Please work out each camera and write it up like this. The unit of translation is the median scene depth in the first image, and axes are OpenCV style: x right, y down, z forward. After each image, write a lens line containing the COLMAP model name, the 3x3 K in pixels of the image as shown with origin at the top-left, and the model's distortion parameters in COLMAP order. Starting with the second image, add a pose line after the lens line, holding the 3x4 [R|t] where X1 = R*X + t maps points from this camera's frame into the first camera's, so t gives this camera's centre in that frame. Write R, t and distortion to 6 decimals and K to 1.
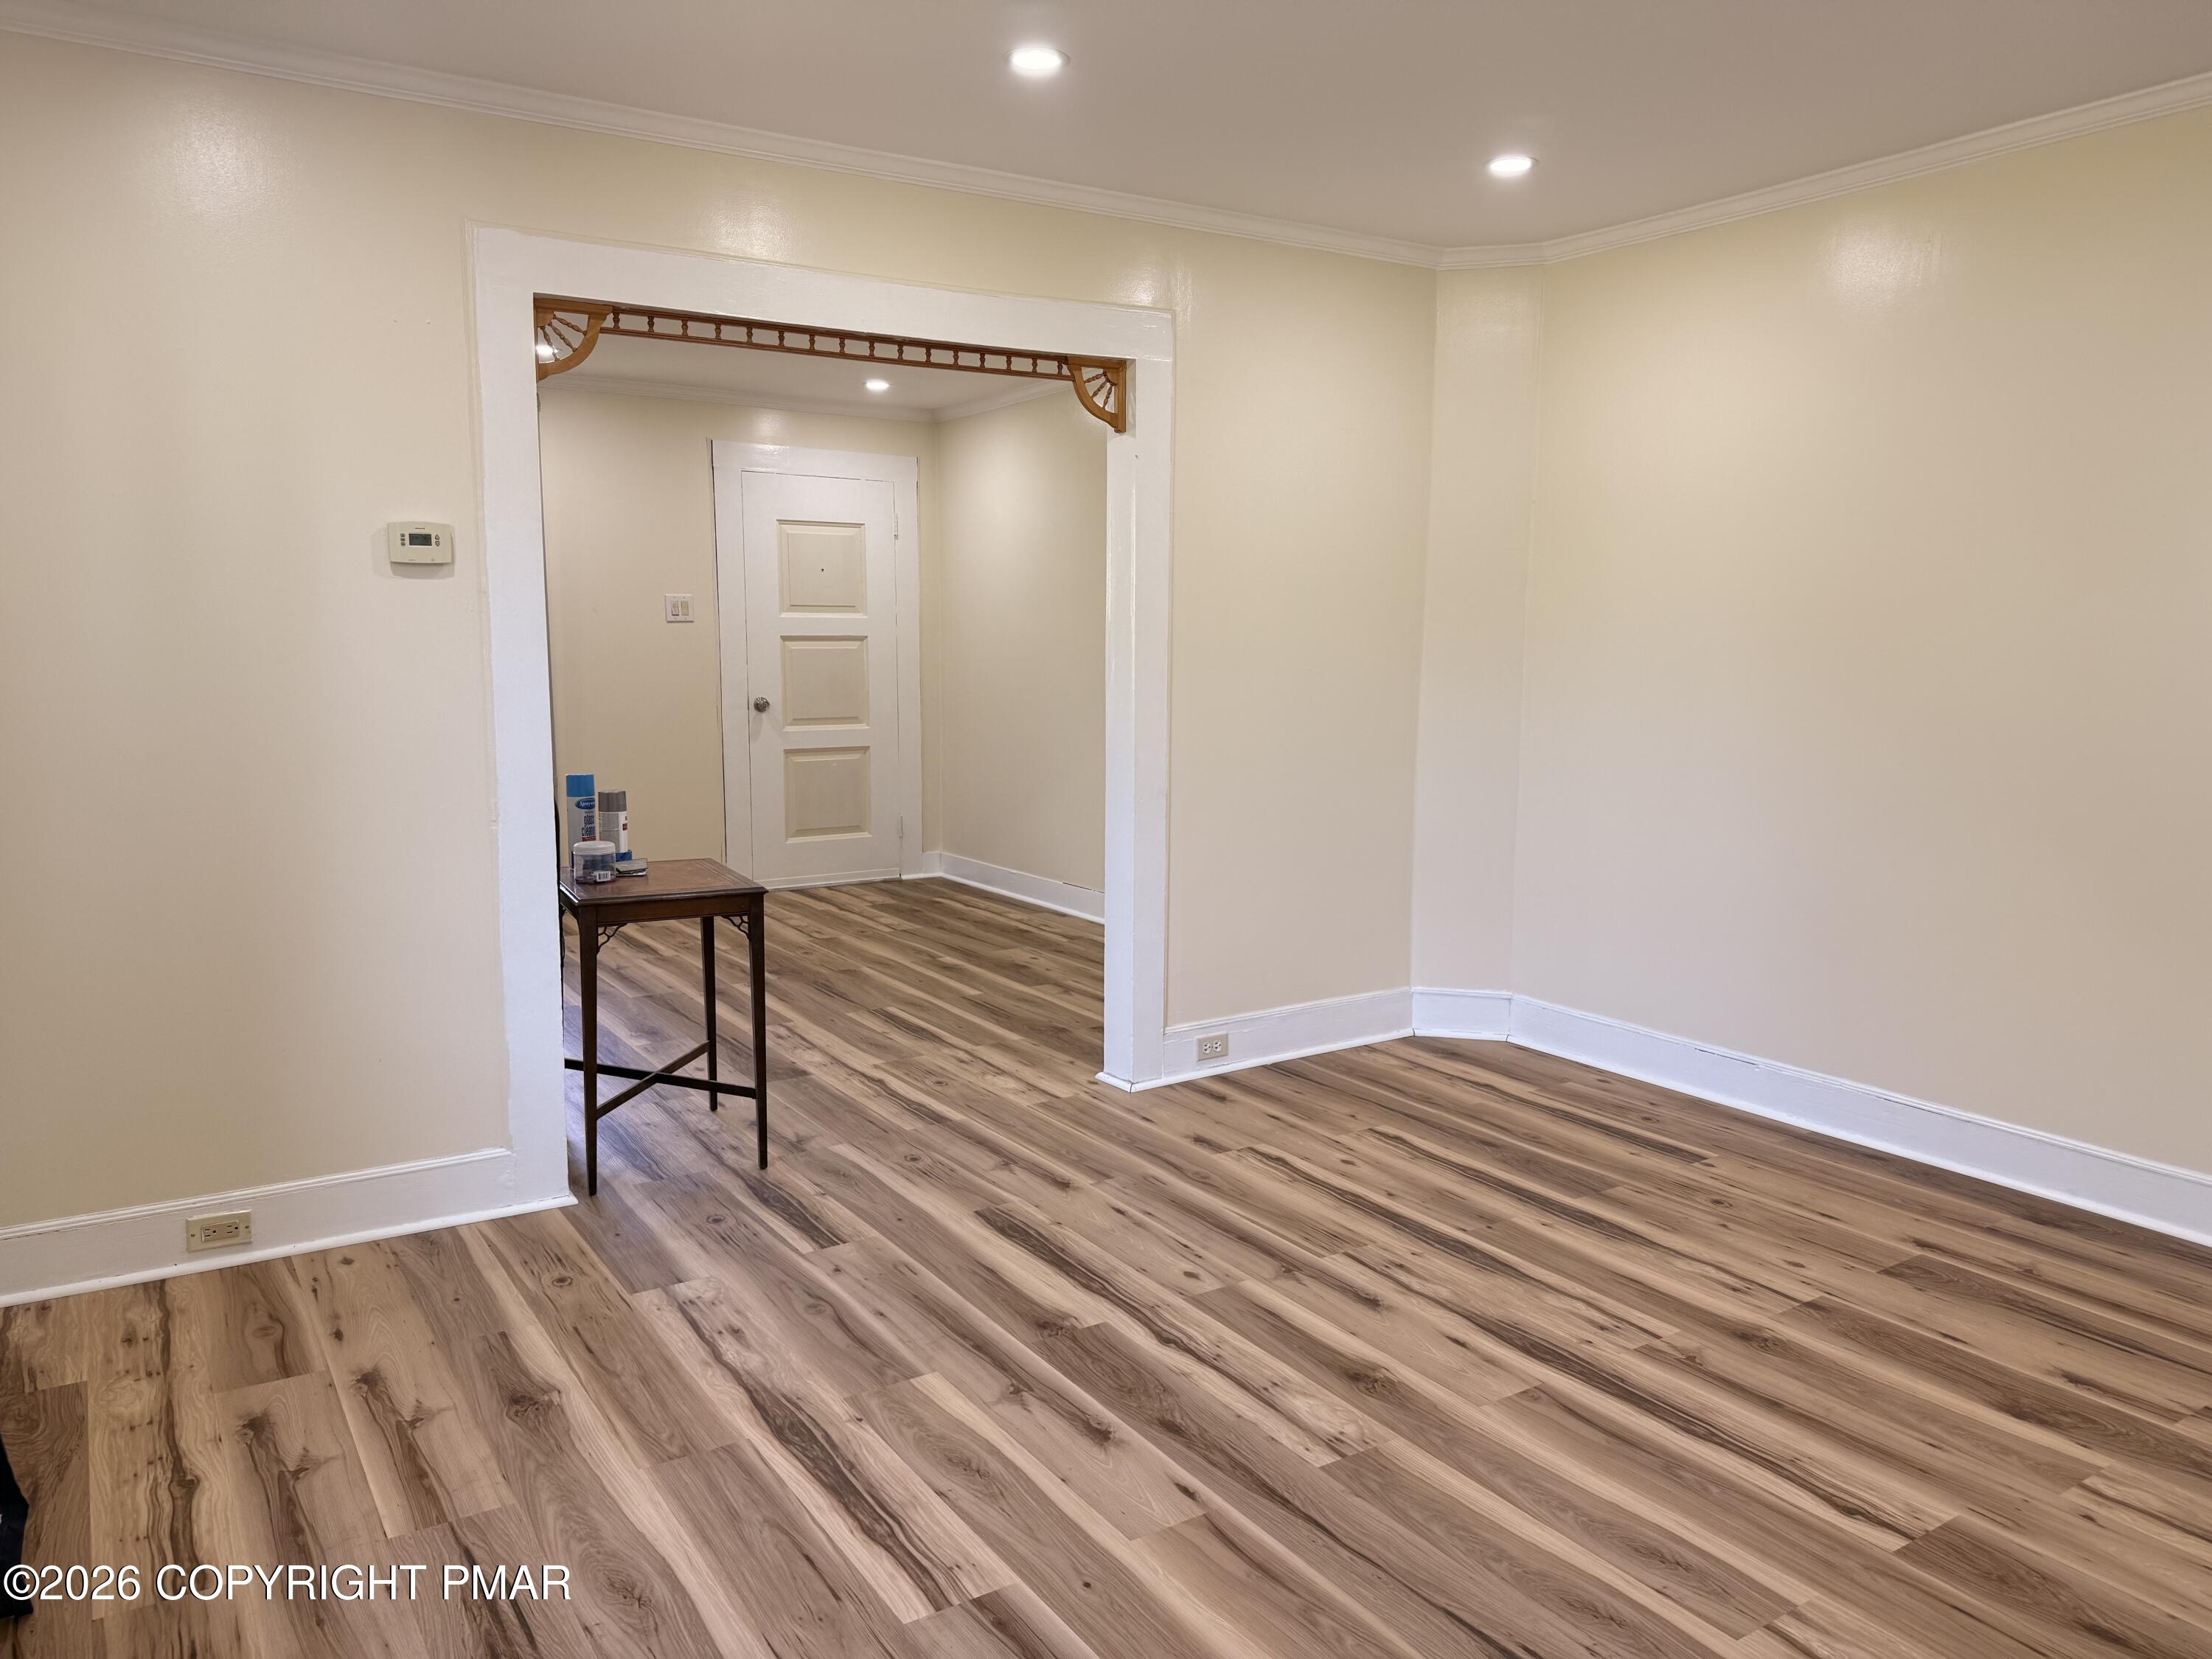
lens RADIAL K [[1538.0, 0, 1109.2], [0, 1538.0, 828.7], [0, 0, 1]] dist [0.001727, -0.002152]
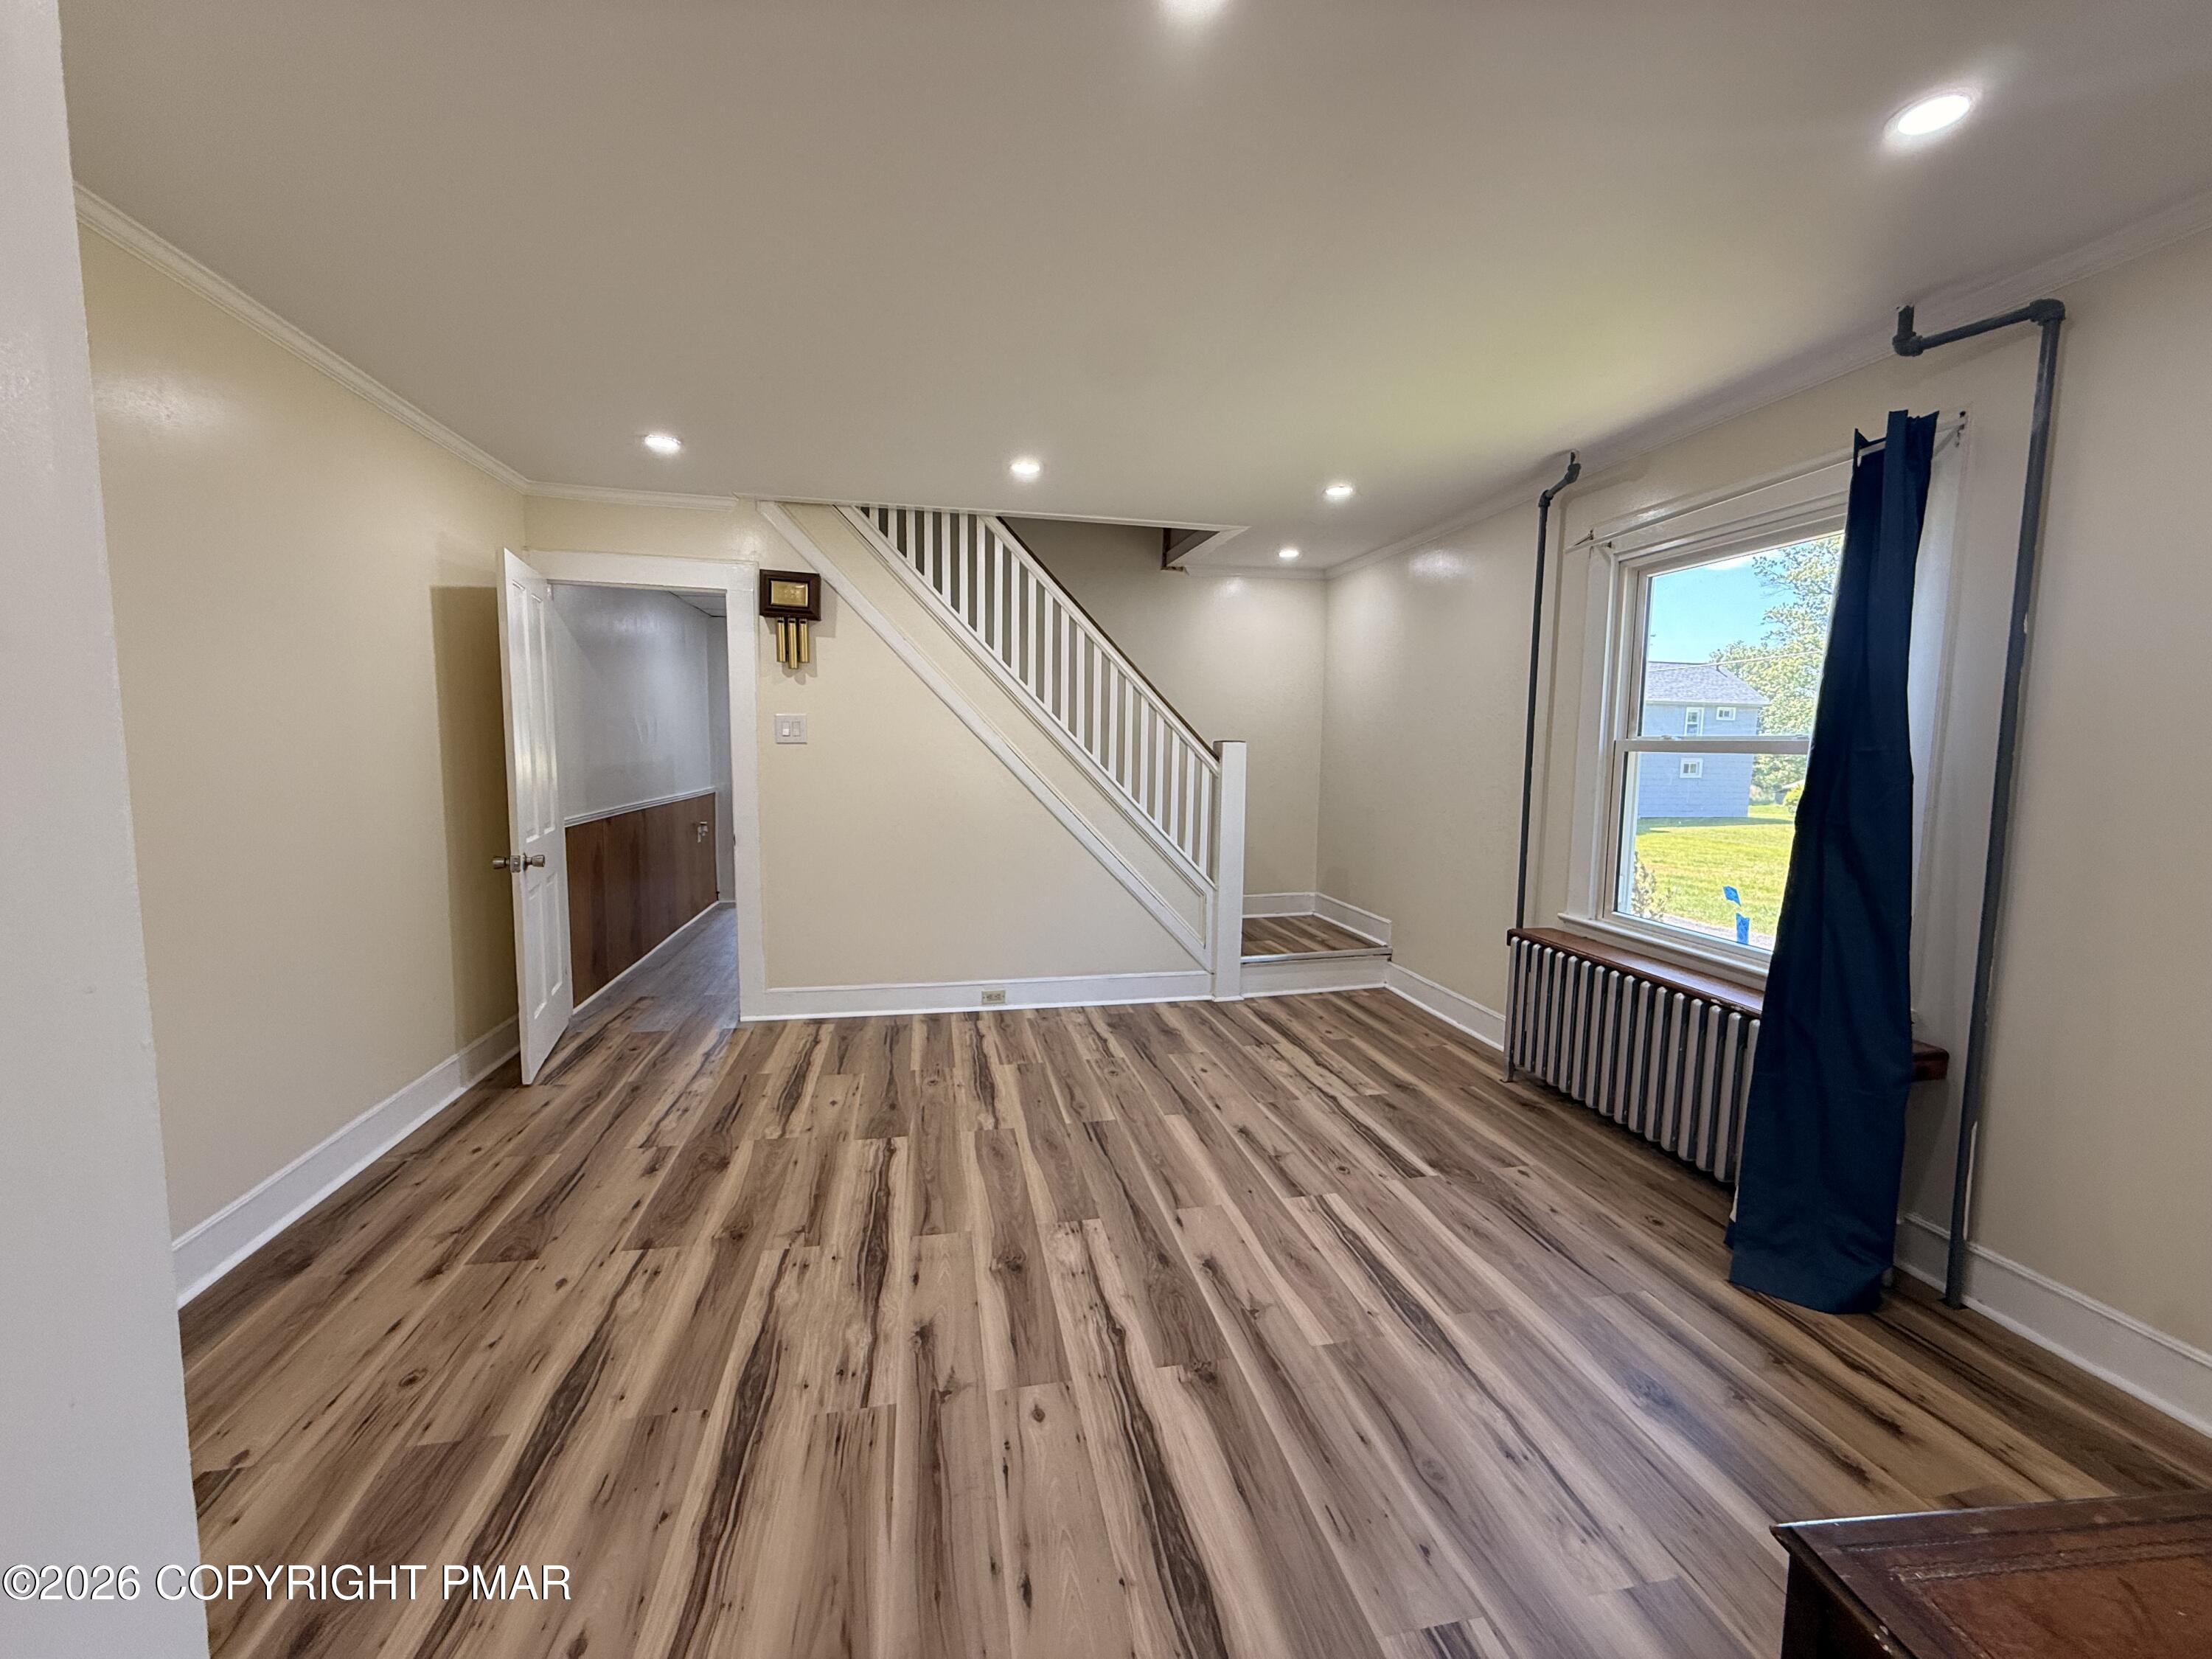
lens RADIAL K [[884.3, 0, 1097.7], [0, 884.3, 833.9], [0, 0, 1]] dist [-0.002653, -0.000124]
pose [[-0.926219, -0.053869, 0.373117, -0.177173], [0.032857, 0.974436, 0.222249, -0.199786], [-0.375551, 0.218111, -0.900771, 1.463427]]
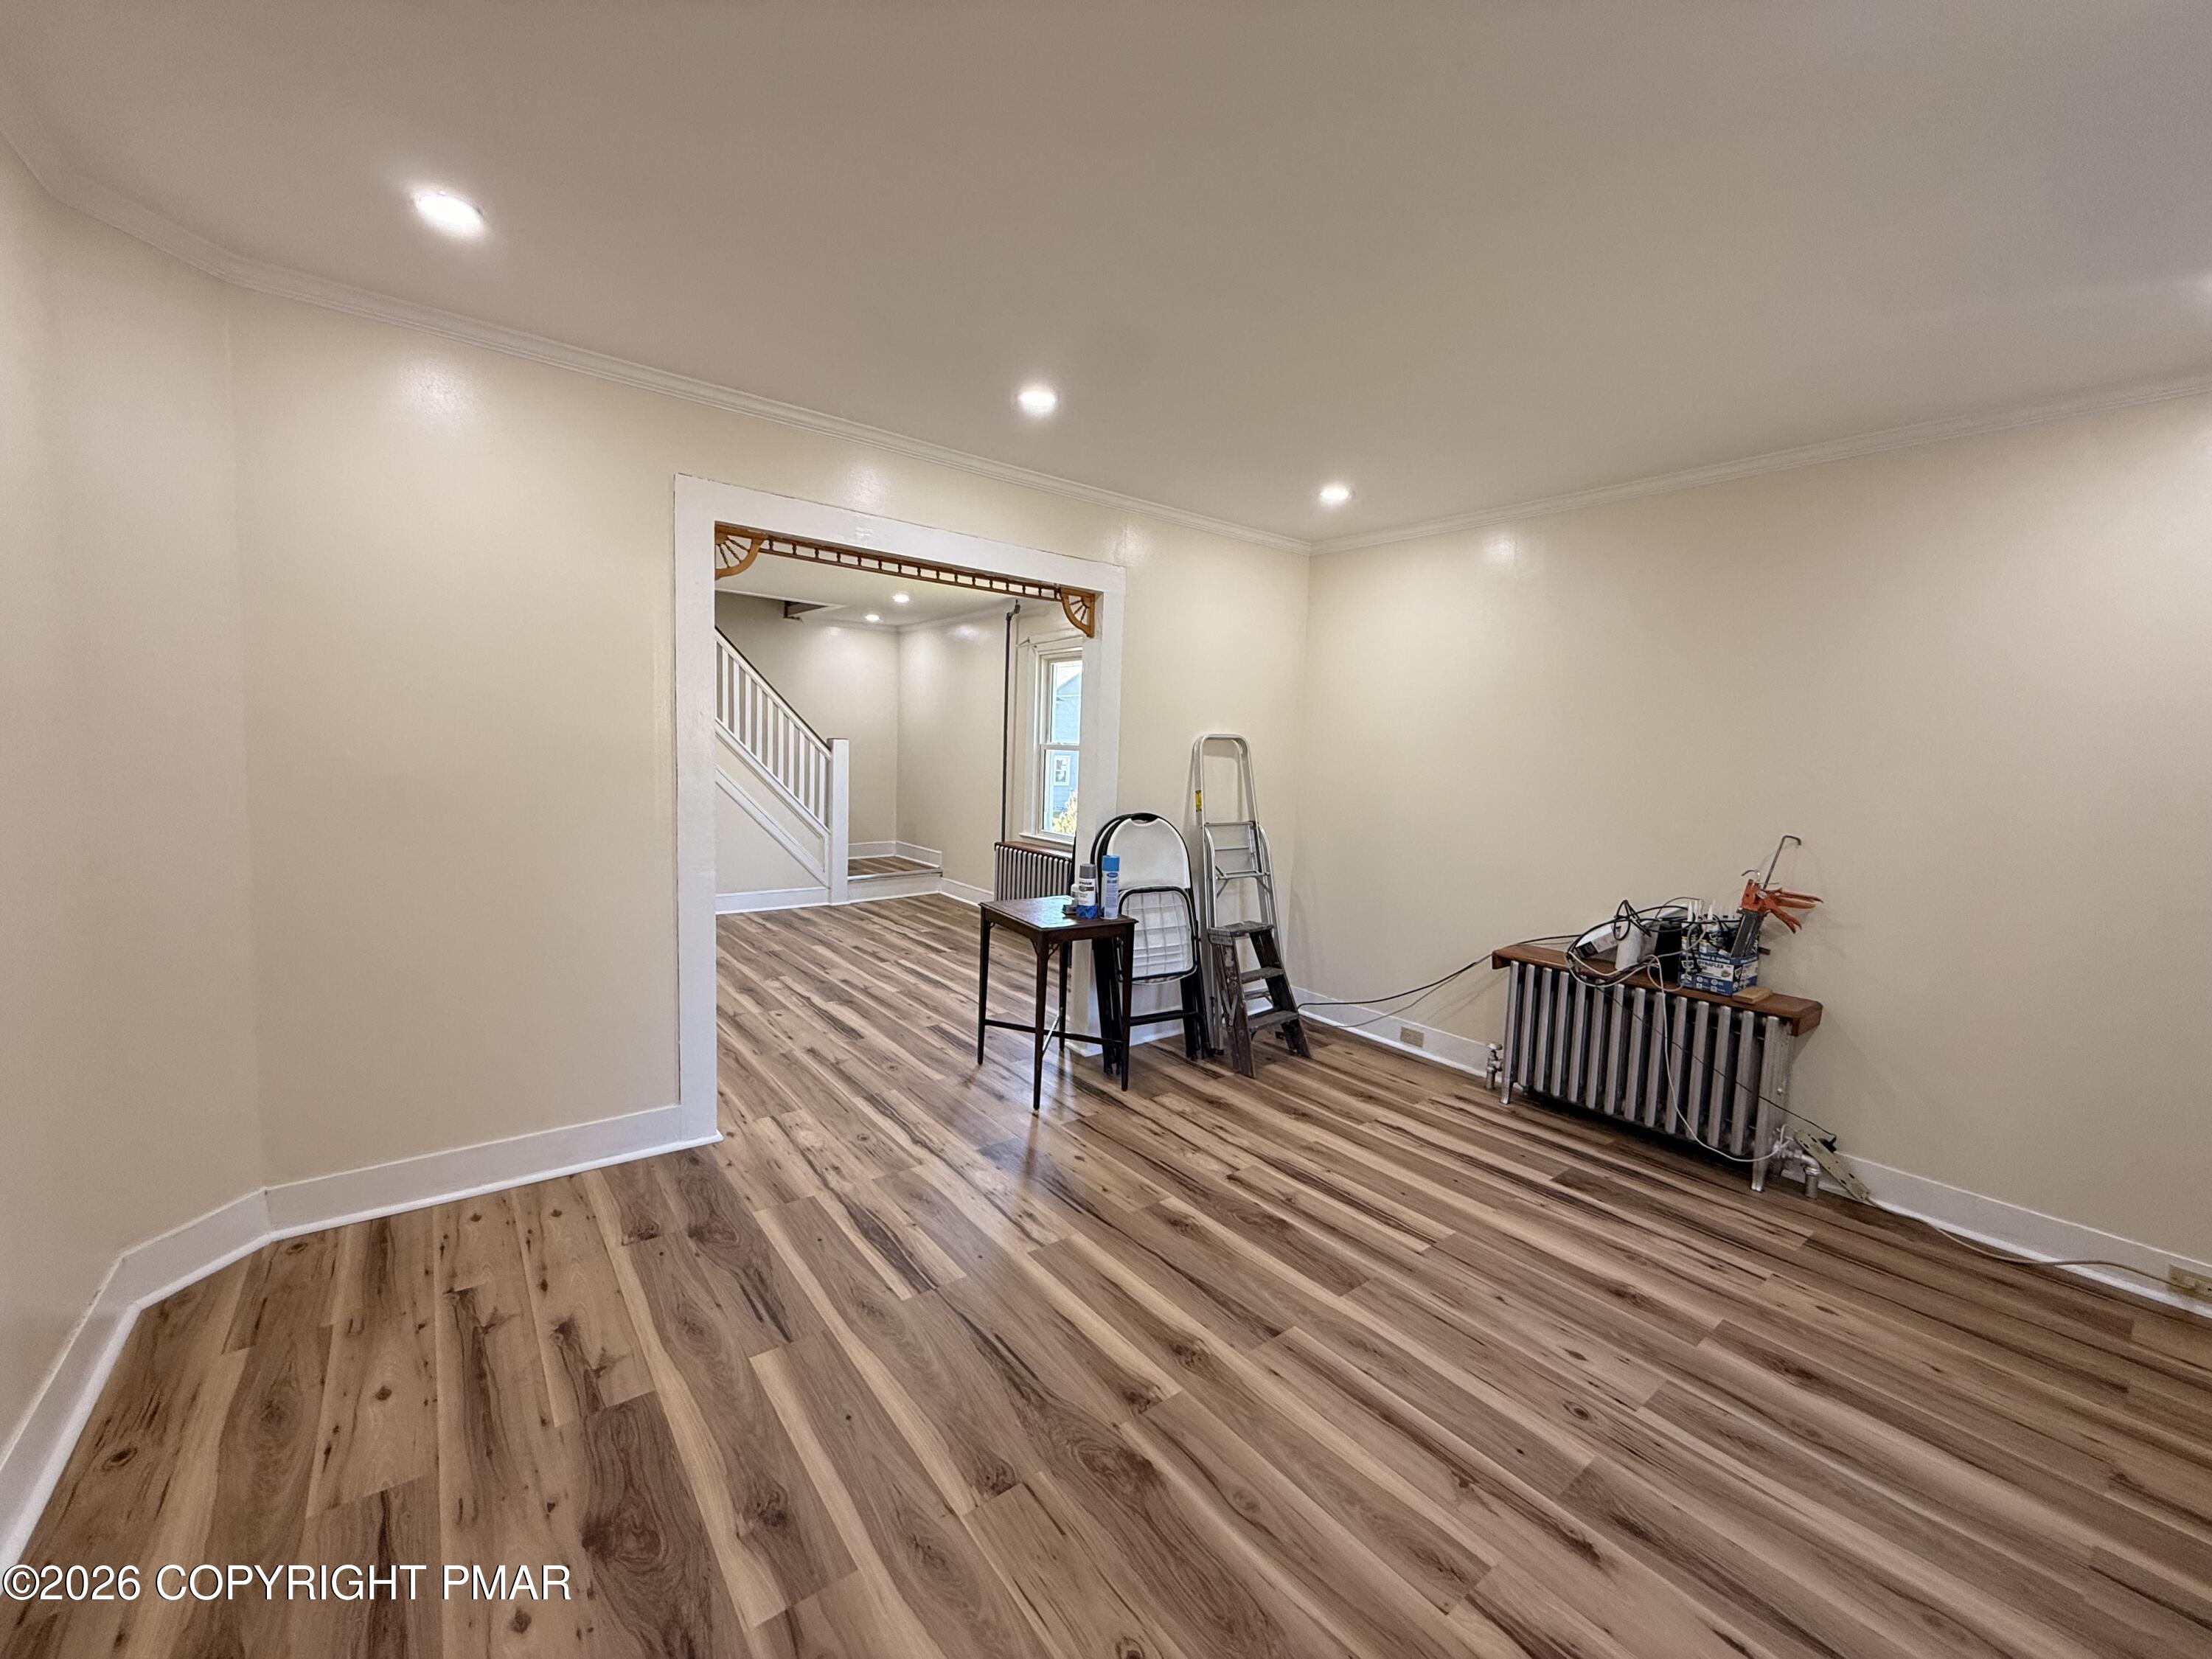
lens RADIAL K [[884.3, 0, 1107.7], [0, 884.3, 825.8], [0, 0, 1]] dist [-0.002653, -0.000124]
pose [[-0.995826, -0.032759, -0.085191, -0.341465], [-0.050505, 0.975226, 0.215368, -0.330298], [0.076025, 0.218771, -0.972810, 2.398342]]
